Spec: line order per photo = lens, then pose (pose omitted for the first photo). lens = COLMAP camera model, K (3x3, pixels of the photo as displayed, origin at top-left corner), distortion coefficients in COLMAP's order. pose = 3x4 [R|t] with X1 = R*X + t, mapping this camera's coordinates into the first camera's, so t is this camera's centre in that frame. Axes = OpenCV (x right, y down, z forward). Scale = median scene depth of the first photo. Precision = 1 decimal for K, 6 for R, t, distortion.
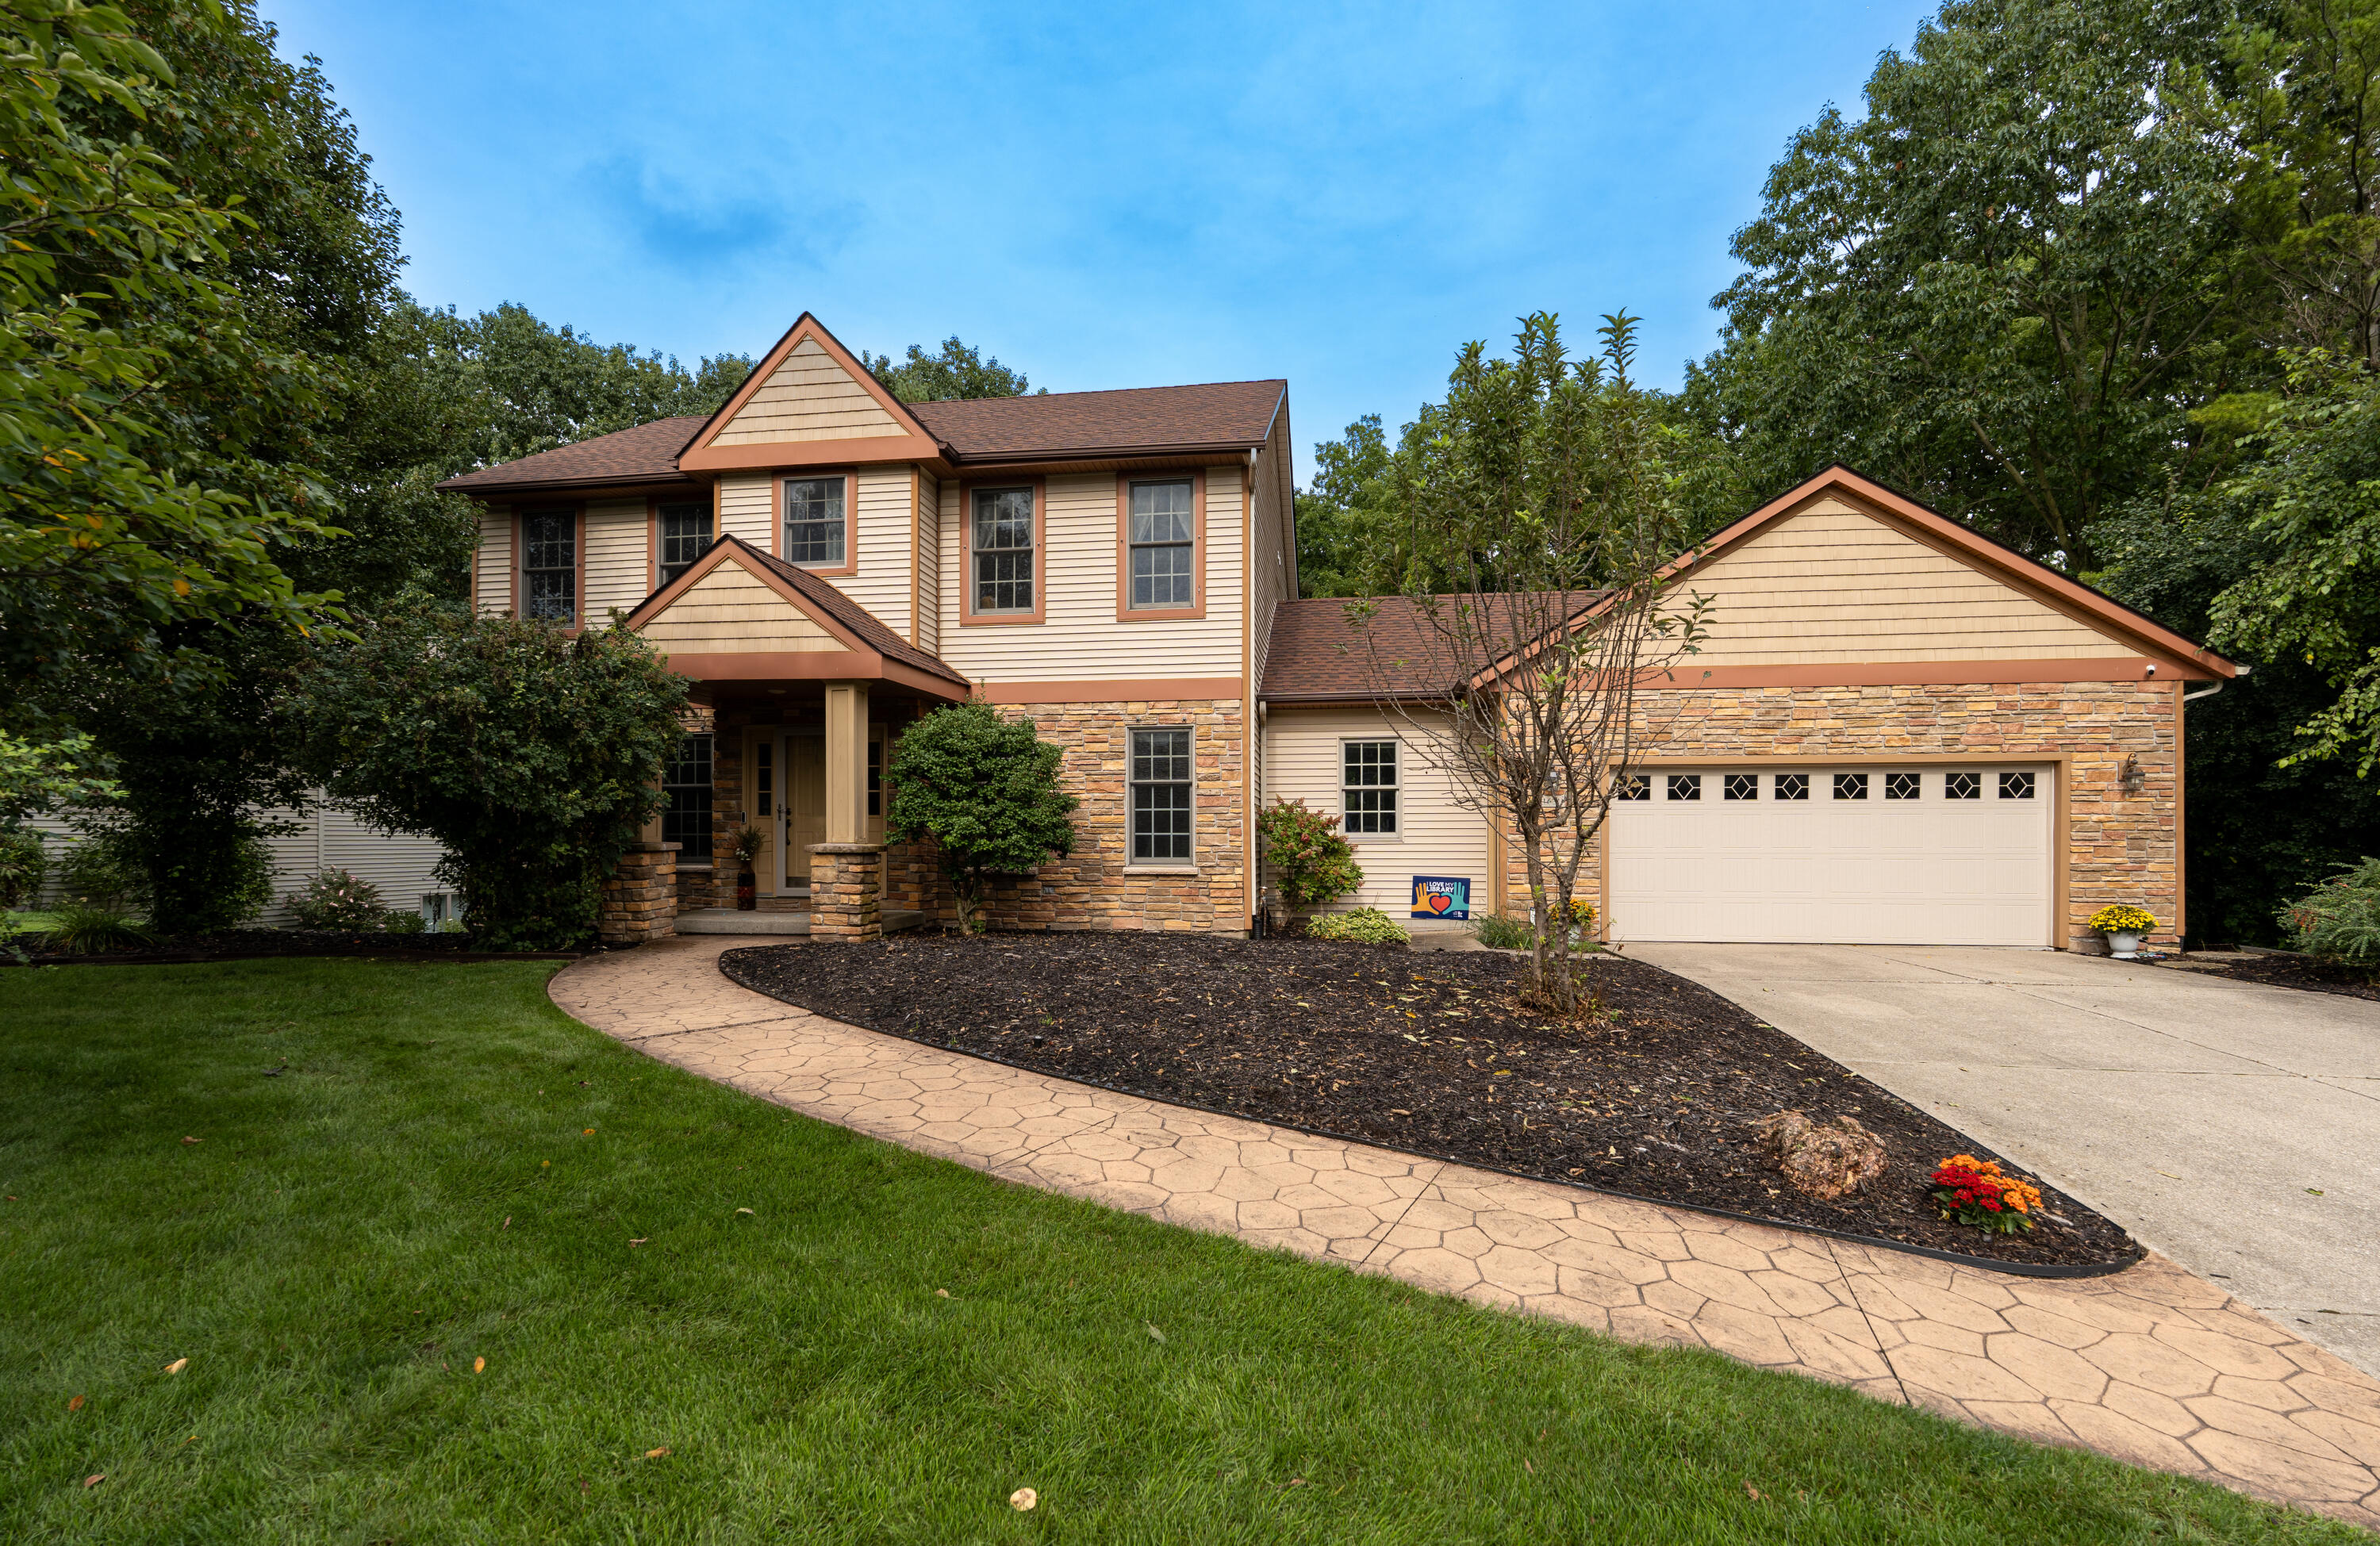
lens RADIAL K [[1074.3, 0, 1209.7], [0, 1074.3, 771.8], [0, 0, 1]] dist [-0.007082, -0.000252]
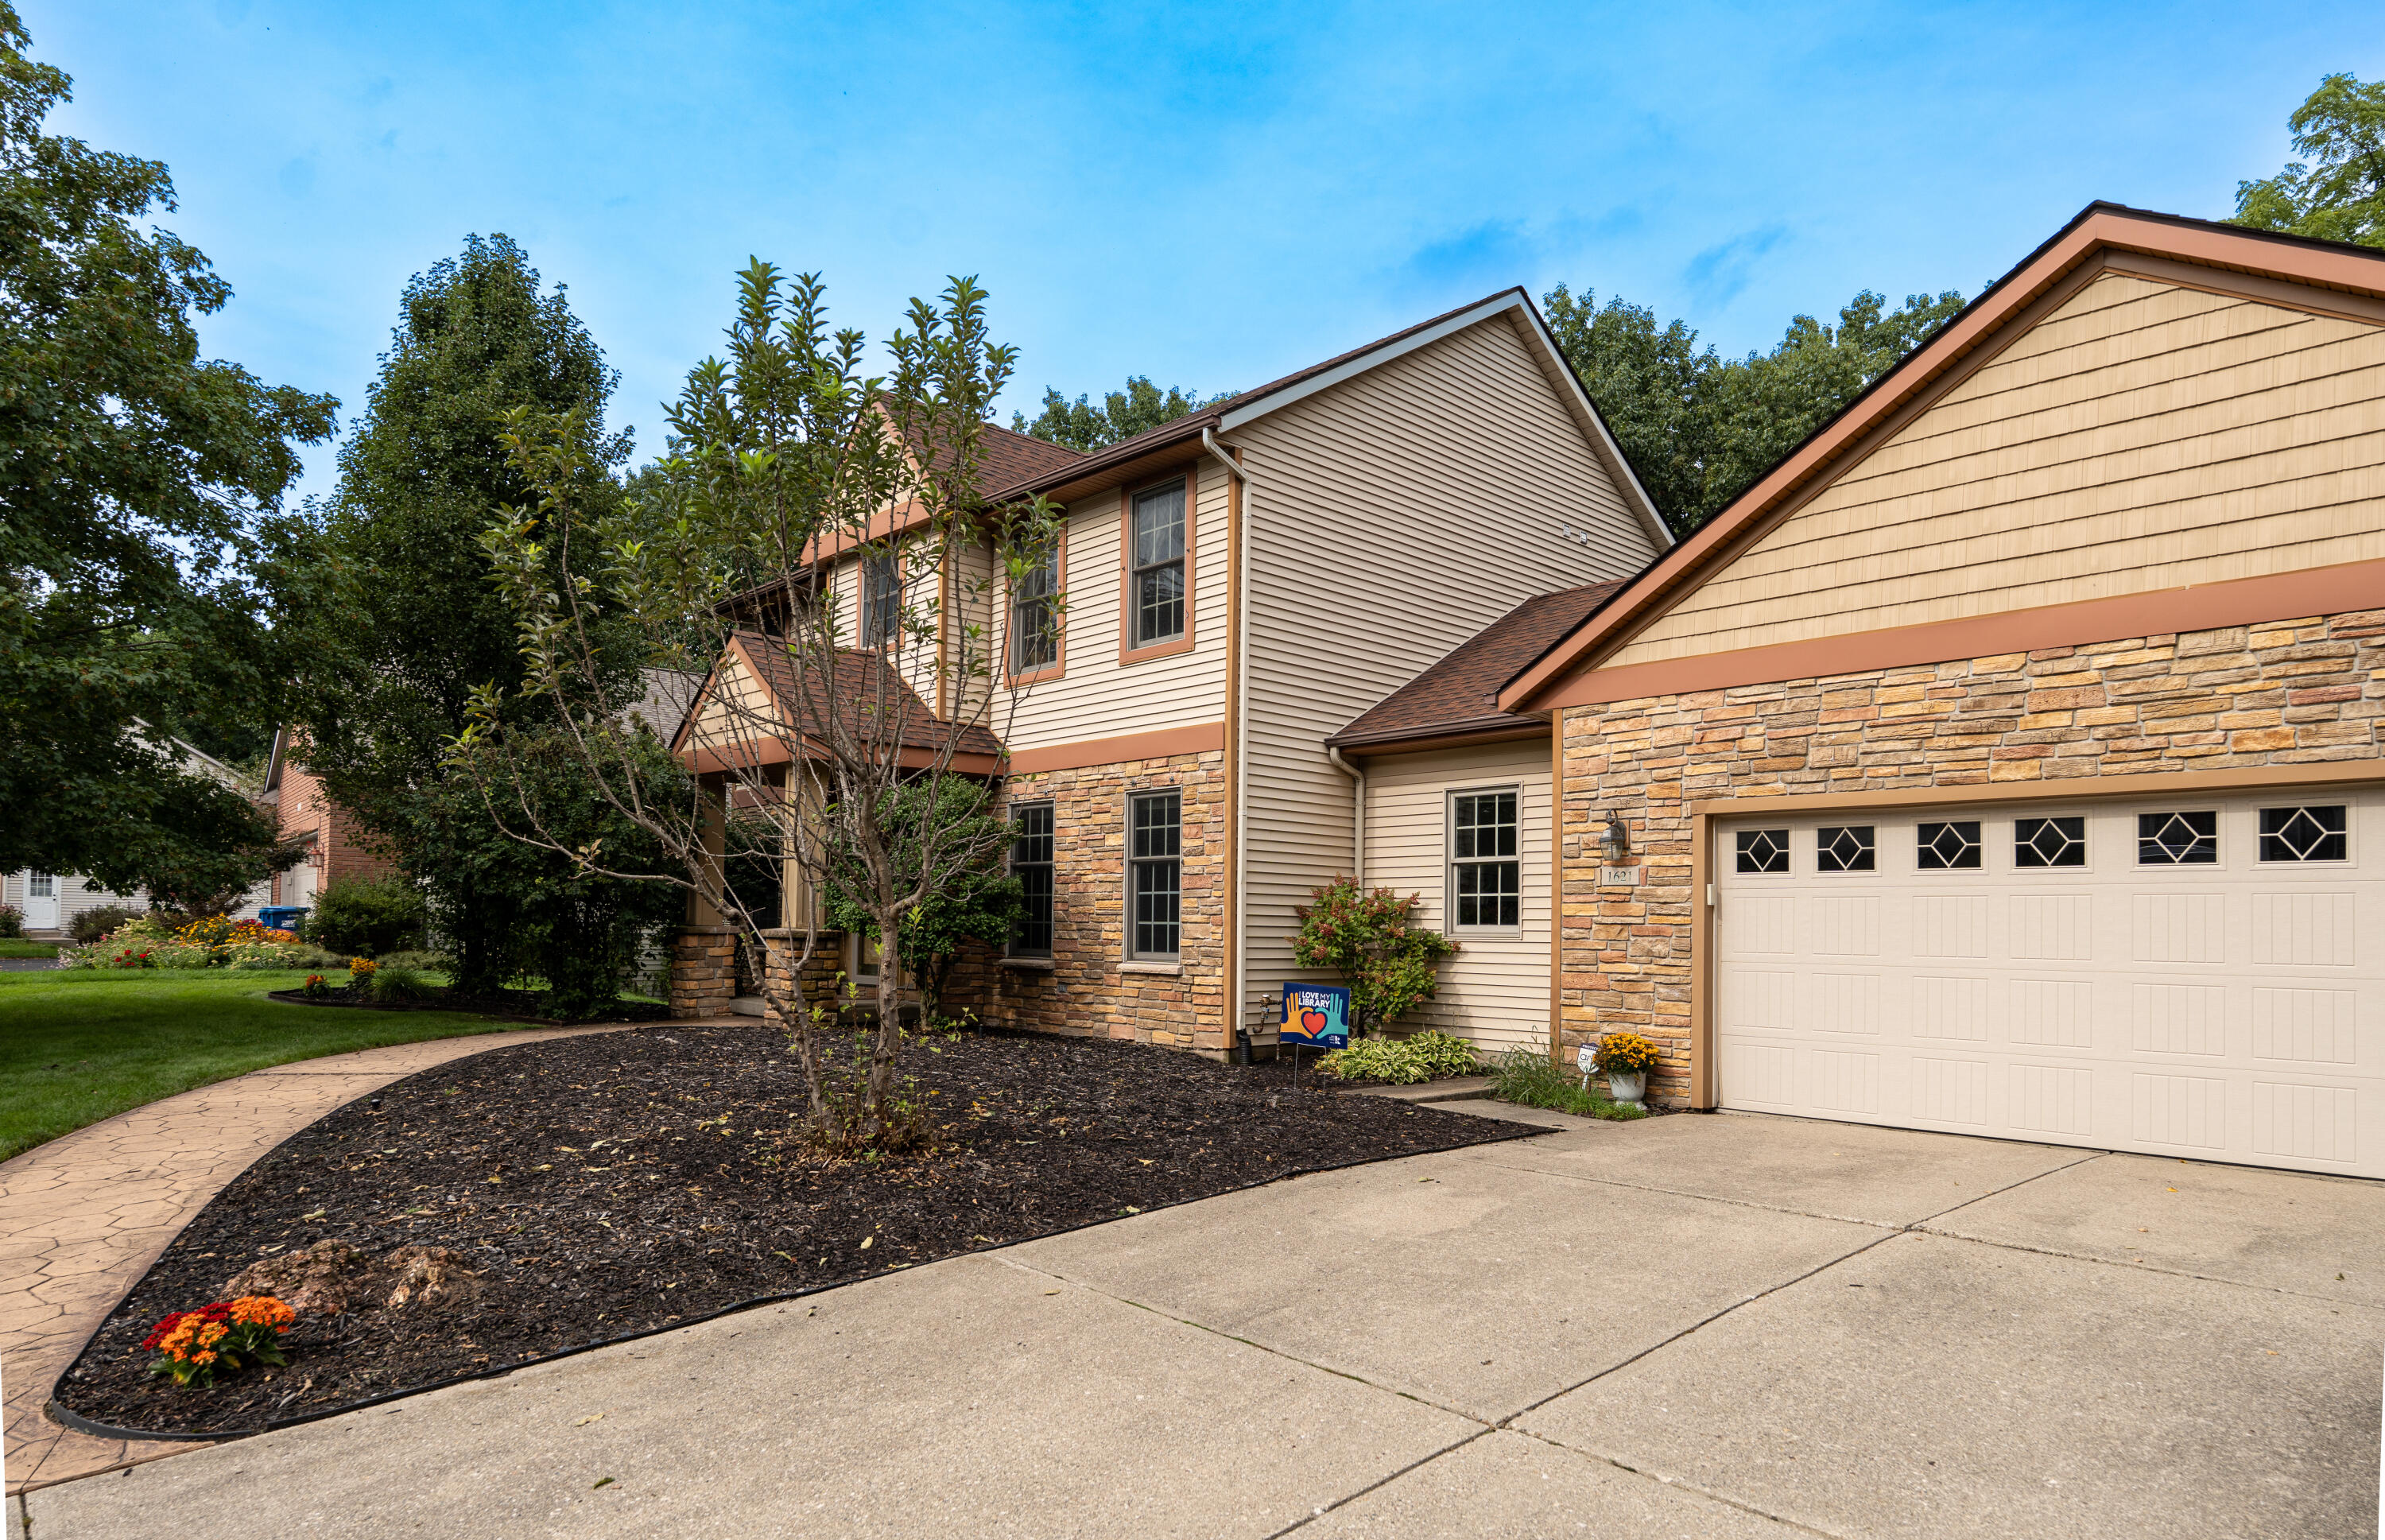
lens RADIAL K [[1373.4, 0, 1109.6], [0, 1373.4, 805.5], [0, 0, 1]] dist [0.000151, 0.000845]
pose [[0.765807, -0.046361, -0.641398, 0.600109], [0.024371, 0.998774, -0.043095, 0.013423], [0.642609, 0.017371, 0.765997, 0.189932]]
